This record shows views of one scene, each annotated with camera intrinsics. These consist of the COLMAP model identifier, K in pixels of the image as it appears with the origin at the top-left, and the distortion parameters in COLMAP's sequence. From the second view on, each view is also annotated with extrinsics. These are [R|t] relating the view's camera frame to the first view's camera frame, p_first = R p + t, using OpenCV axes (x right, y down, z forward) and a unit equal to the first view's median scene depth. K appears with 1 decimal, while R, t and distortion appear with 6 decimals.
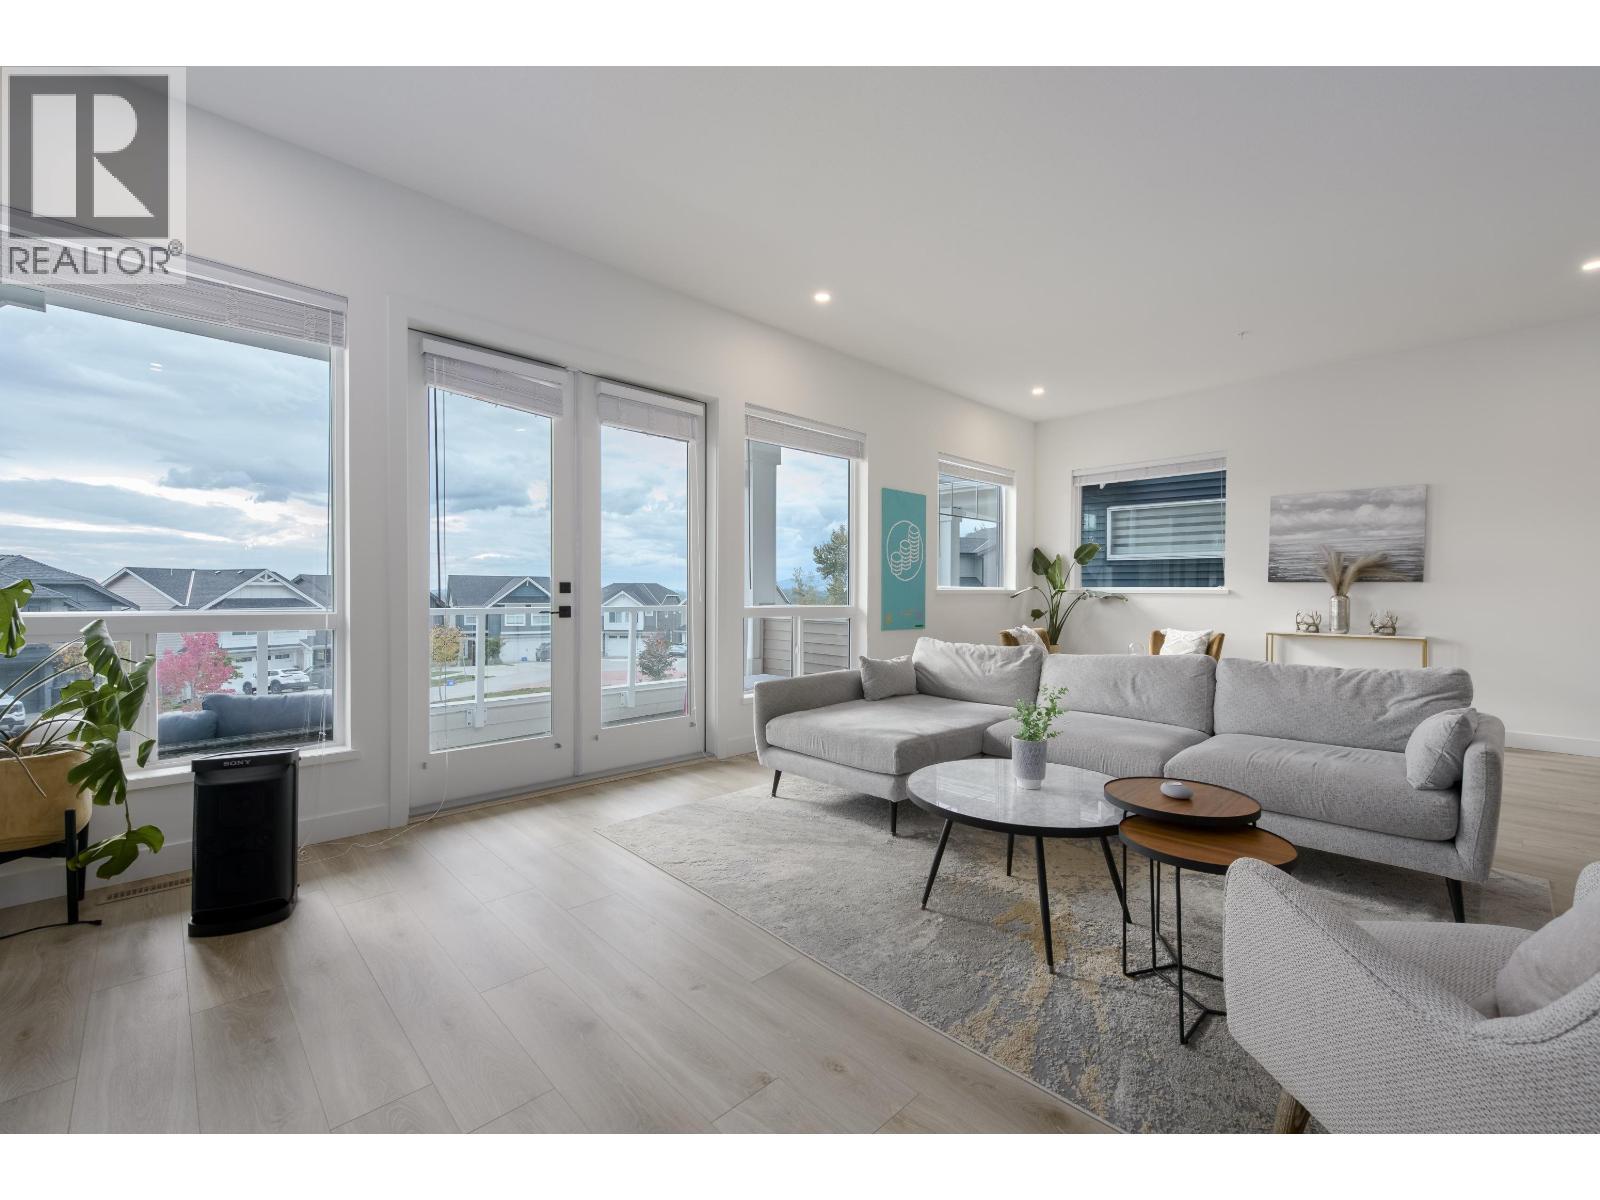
lens RADIAL K [[662.1, 0, 831.2], [0, 662.1, 593.9], [0, 0, 1]] dist [0.003840, -0.000142]
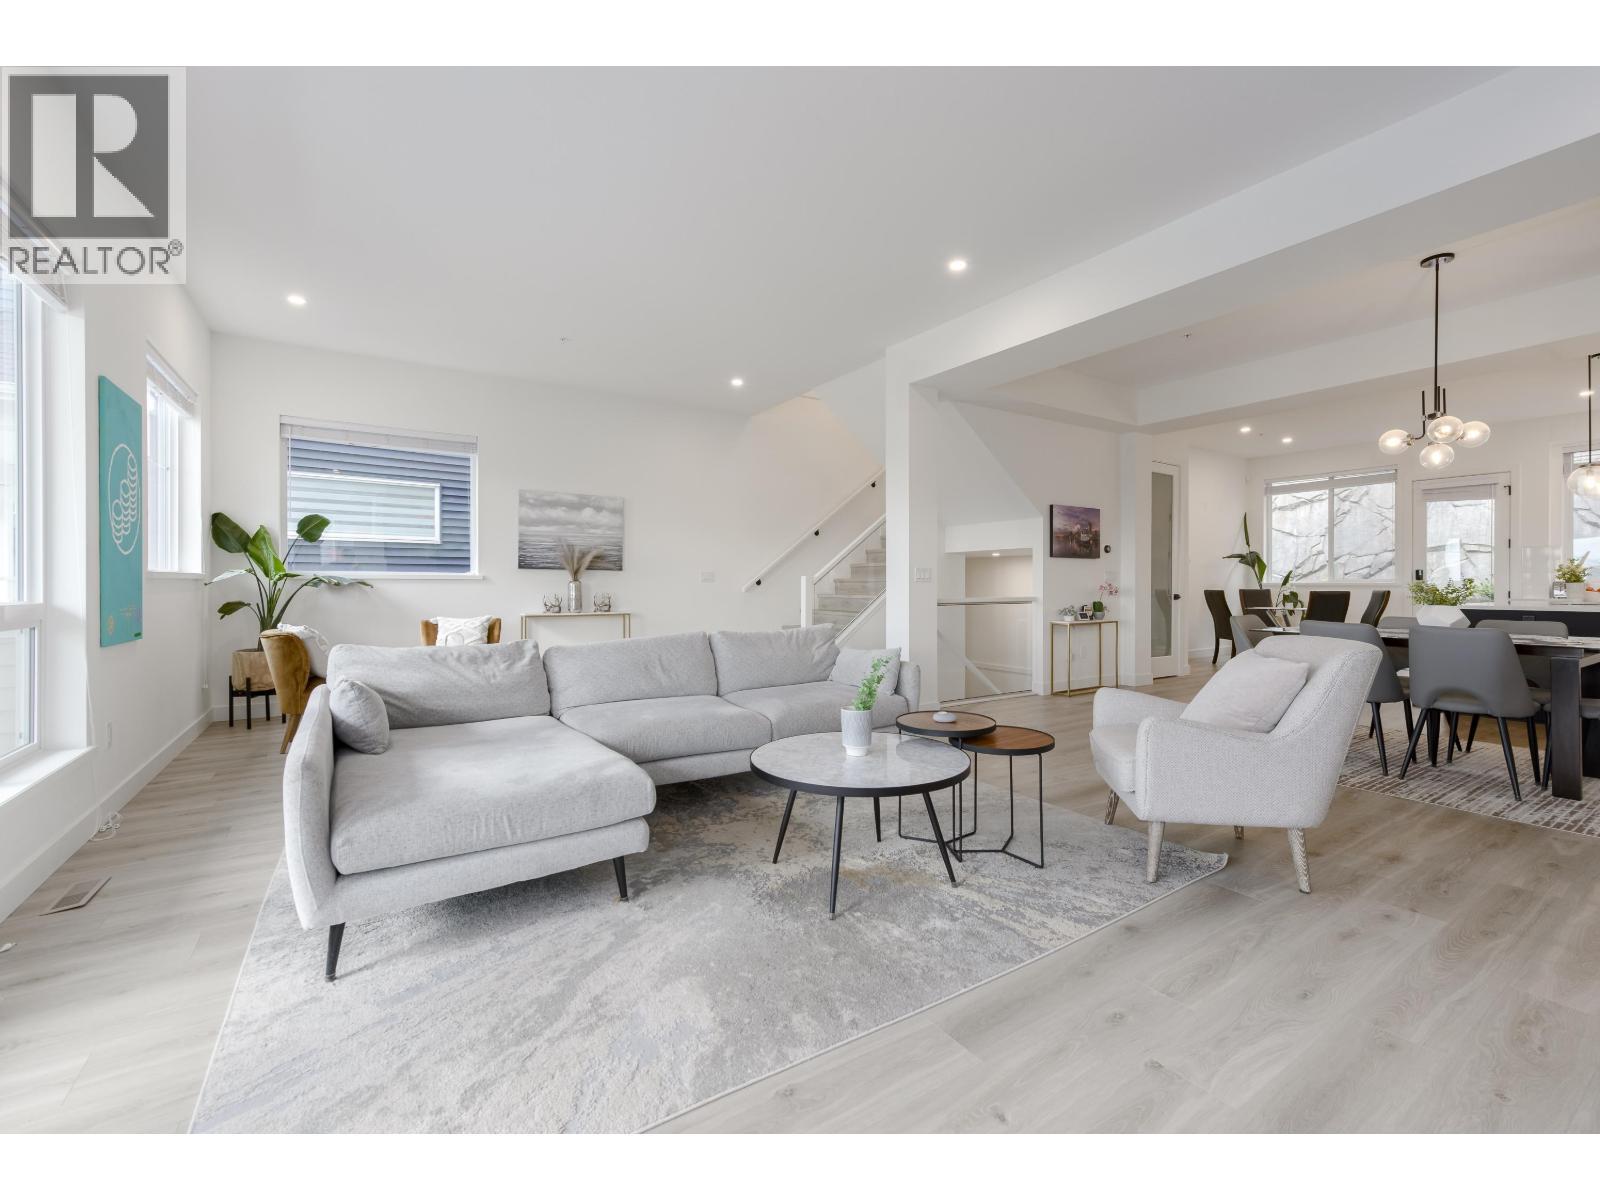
lens RADIAL K [[662.1, 0, 796.7], [0, 662.1, 583.5], [0, 0, 1]] dist [0.003840, -0.000142]
pose [[0.224008, -0.003588, 0.974581, -0.311408], [0.002144, 0.999993, 0.003189, 0.004059], [-0.974585, 0.001375, 0.224014, 0.344385]]
